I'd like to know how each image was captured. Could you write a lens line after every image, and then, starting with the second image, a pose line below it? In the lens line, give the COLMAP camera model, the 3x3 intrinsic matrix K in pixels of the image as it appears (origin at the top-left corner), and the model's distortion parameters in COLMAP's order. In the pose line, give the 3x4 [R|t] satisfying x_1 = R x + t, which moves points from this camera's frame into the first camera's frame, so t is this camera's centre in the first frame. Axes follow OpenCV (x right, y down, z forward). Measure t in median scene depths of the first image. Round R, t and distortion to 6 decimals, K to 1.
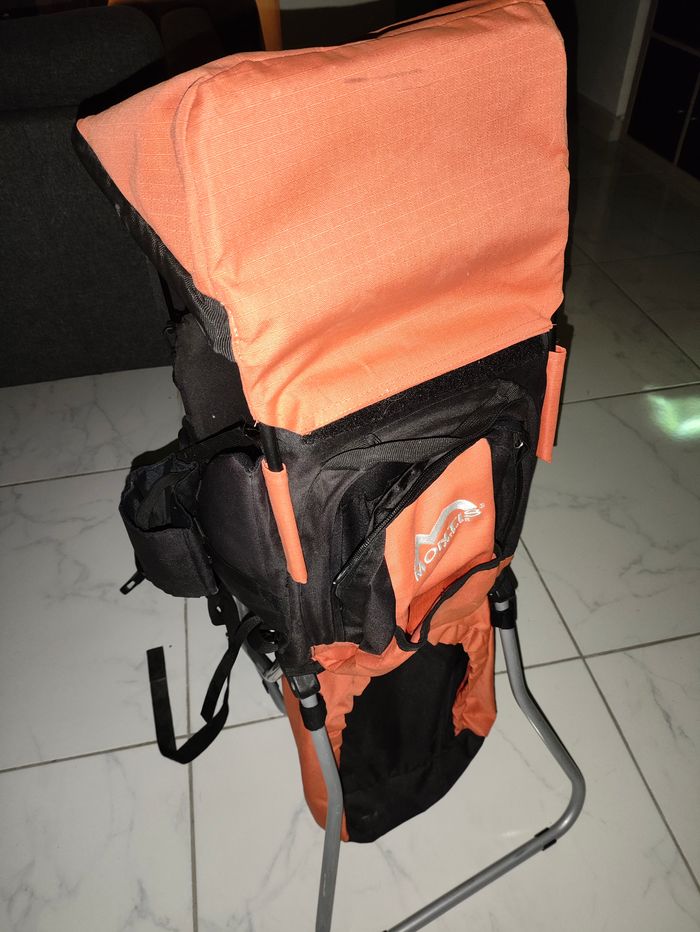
lens RADIAL K [[690.4, 0, 350.0], [0, 690.4, 466.0], [0, 0, 1]] dist [0.000535, -0.001609]
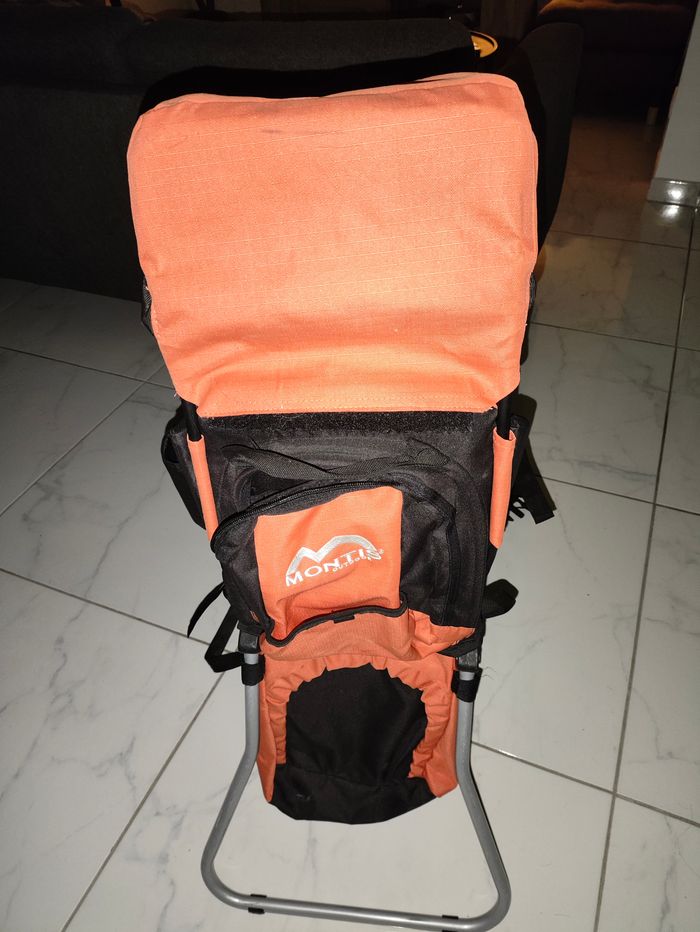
lens RADIAL K [[690.4, 0, 350.0], [0, 690.4, 466.0], [0, 0, 1]] dist [0.000535, -0.001609]
pose [[0.830563, 0.371910, -0.414546, 0.342214], [-0.369397, 0.924932, 0.089697, -0.086310], [0.416786, 0.078633, 0.905597, 0.029580]]
